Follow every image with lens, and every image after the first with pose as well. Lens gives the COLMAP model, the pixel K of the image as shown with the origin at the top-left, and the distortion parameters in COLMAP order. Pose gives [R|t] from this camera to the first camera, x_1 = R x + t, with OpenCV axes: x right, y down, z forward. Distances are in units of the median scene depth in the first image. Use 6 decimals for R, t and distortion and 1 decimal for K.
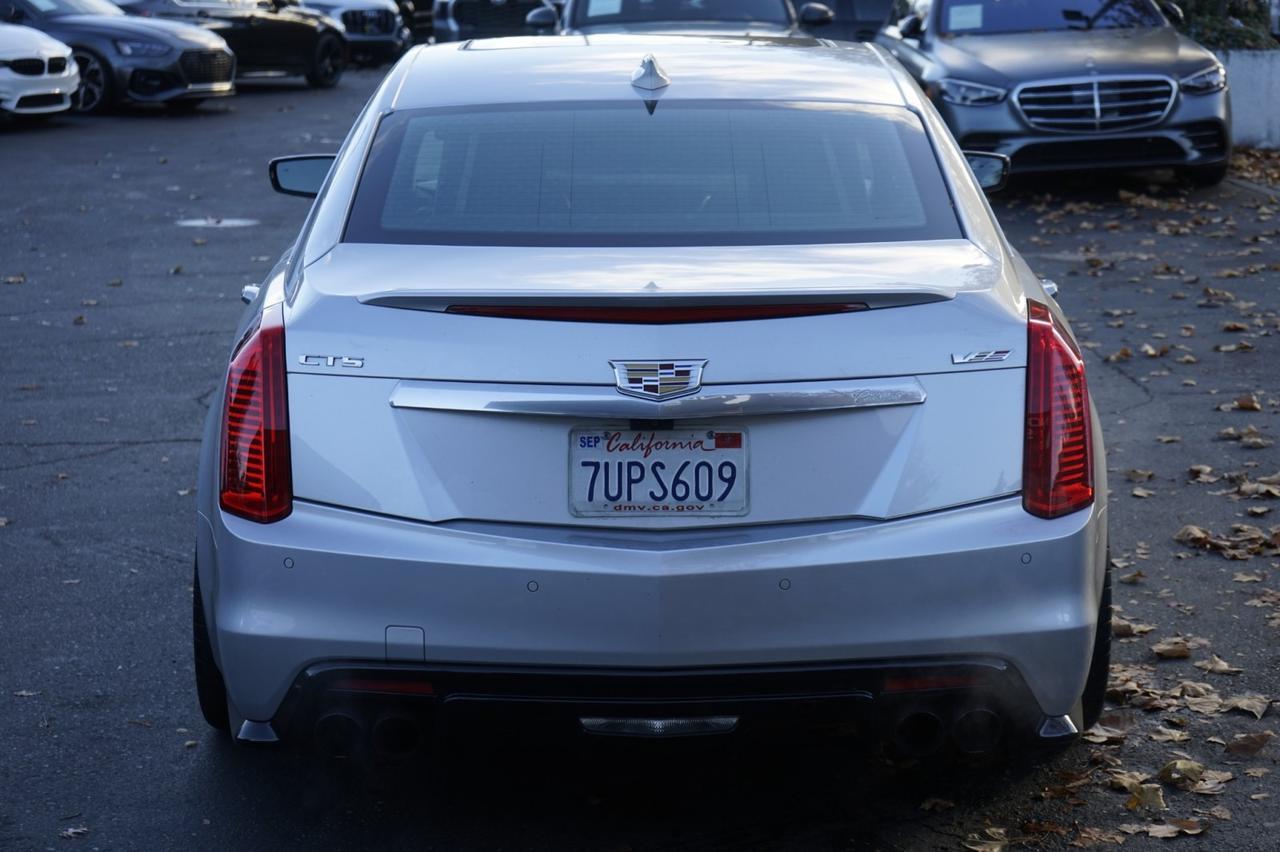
lens RADIAL K [[2606.8, 0, 640.0], [0, 2606.8, 426.0], [0, 0, 1]] dist [-0.034047, 0.096609]
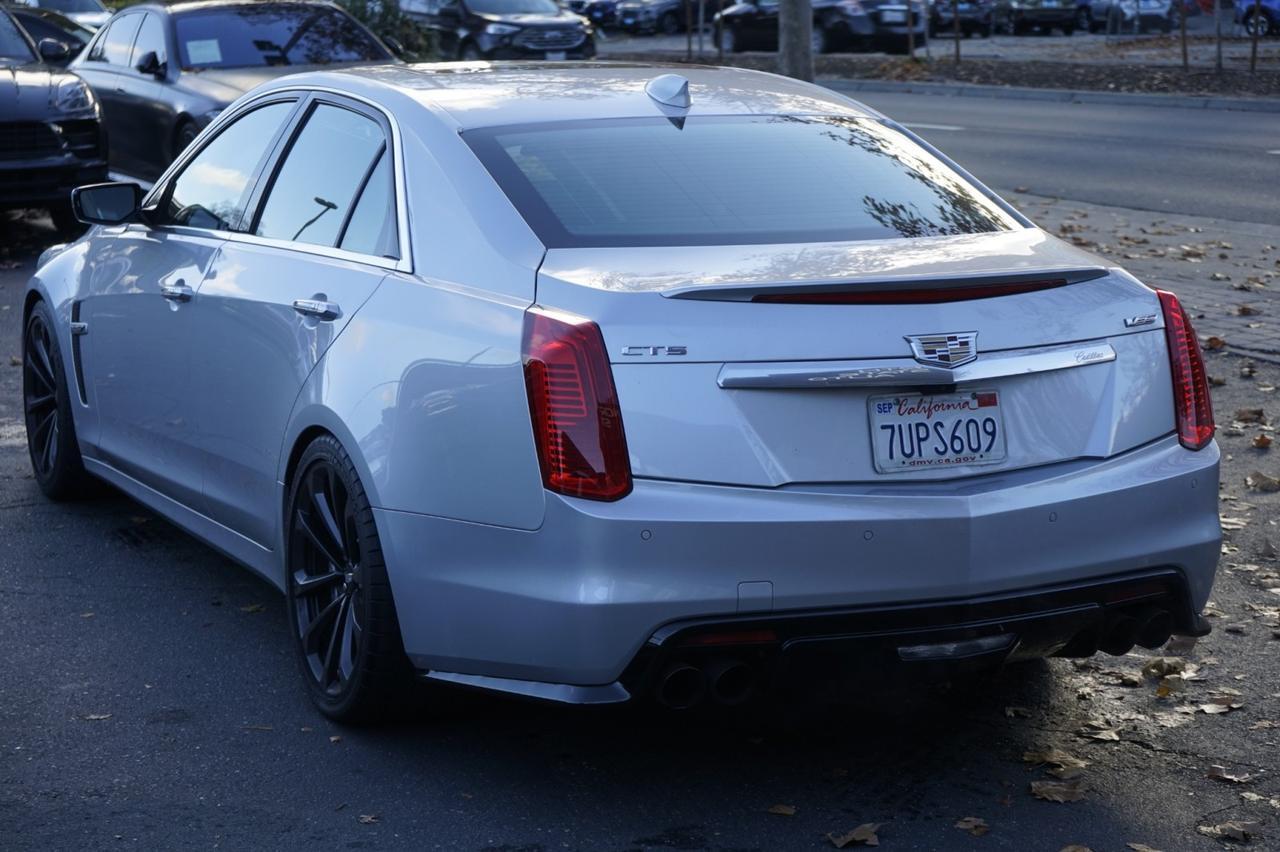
lens RADIAL K [[2606.8, 0, 640.0], [0, 2606.8, 426.0], [0, 0, 1]] dist [-0.034047, 0.096609]
pose [[0.908569, -0.060938, 0.413266, -0.591689], [0.066920, 0.997758, -0.000002, 0.006793], [-0.412339, 0.027657, 0.910611, -0.001496]]
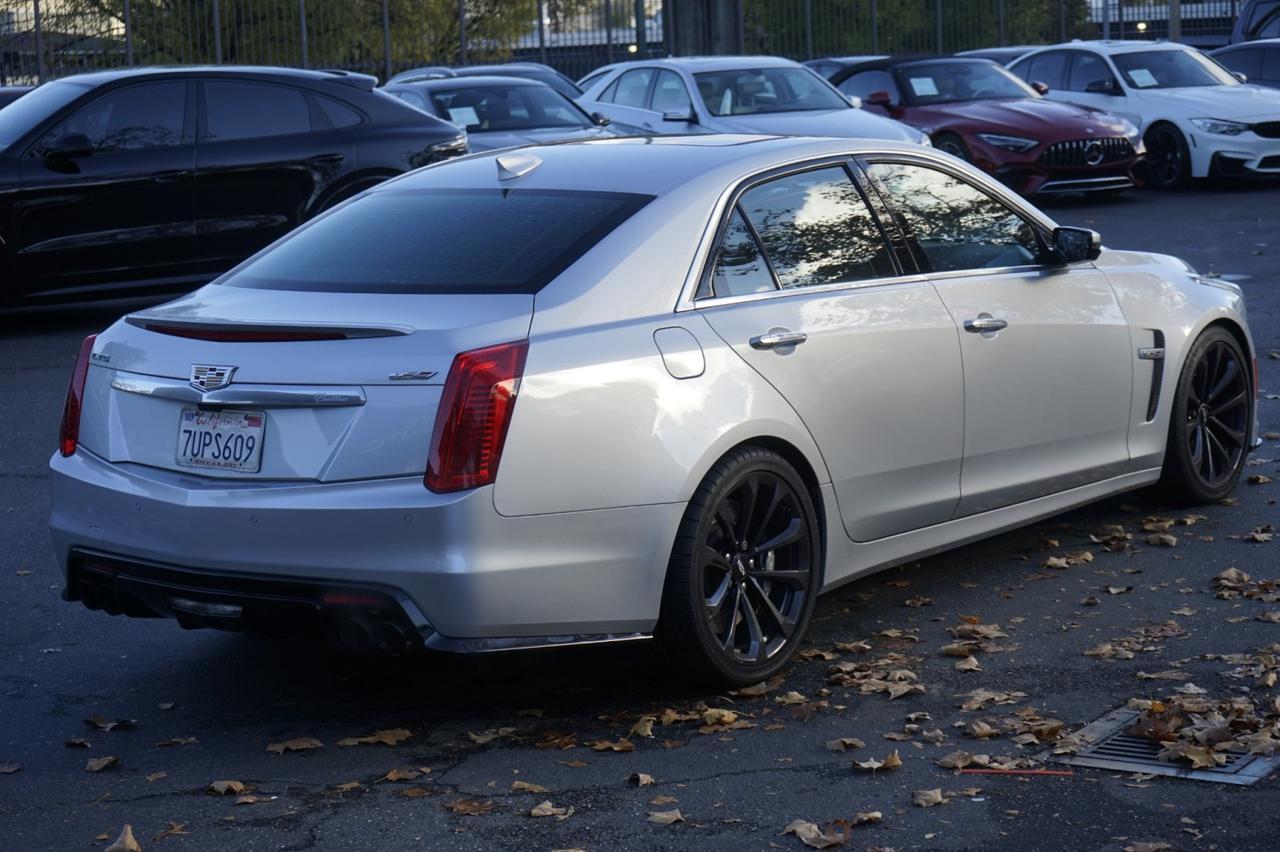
lens RADIAL K [[2606.8, 0, 640.0], [0, 2606.8, 426.0], [0, 0, 1]] dist [-0.034047, 0.096609]
pose [[0.792261, 0.061208, -0.607105, 1.110378], [-0.072344, 0.997361, 0.006146, -0.017120], [0.605879, 0.039052, 0.794598, -0.048272]]
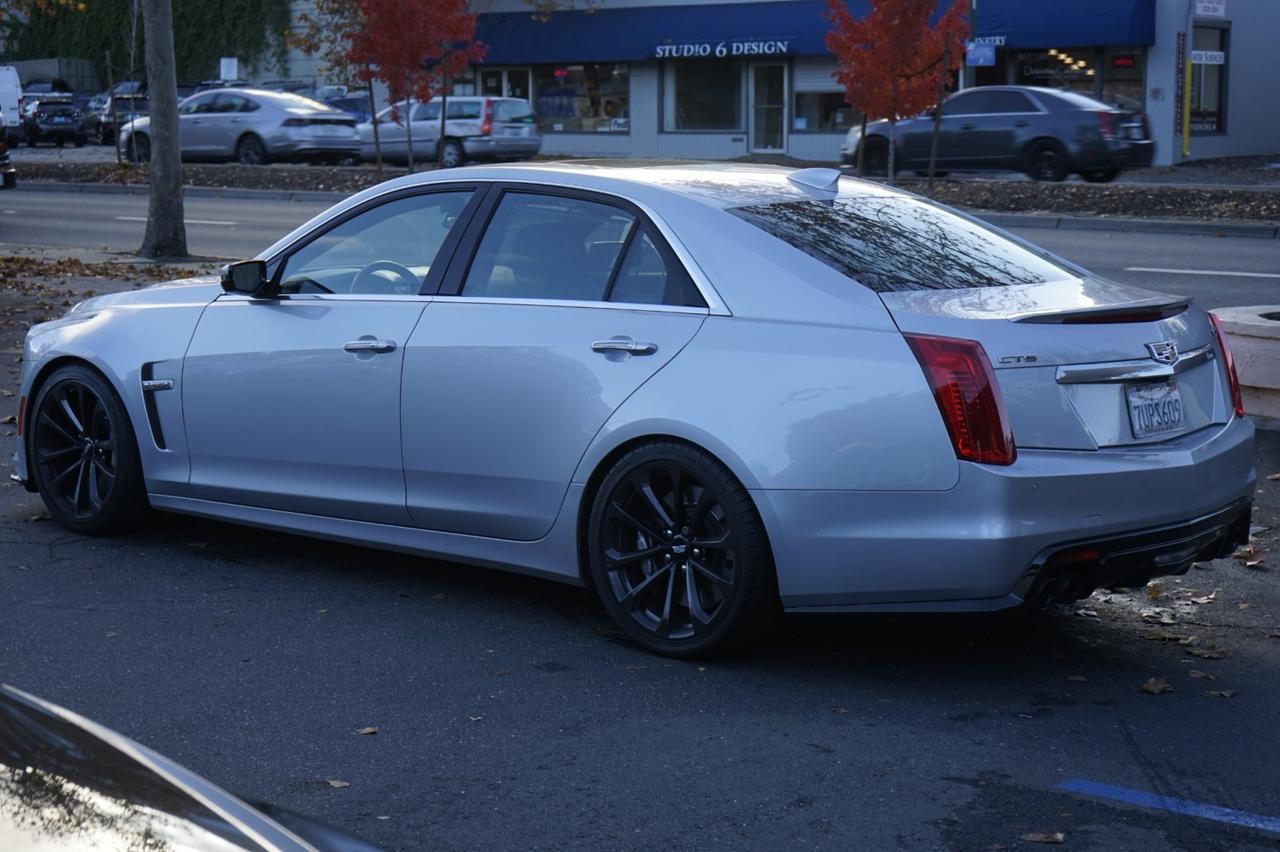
lens RADIAL K [[2278.1, 0, 640.0], [0, 2278.1, 426.0], [0, 0, 1]] dist [-0.007969, 0.058199]
pose [[0.666397, -0.088643, 0.740309, -1.313793], [0.118715, 0.992856, 0.012020, -0.028798], [-0.736085, 0.079876, 0.672159, 0.250960]]
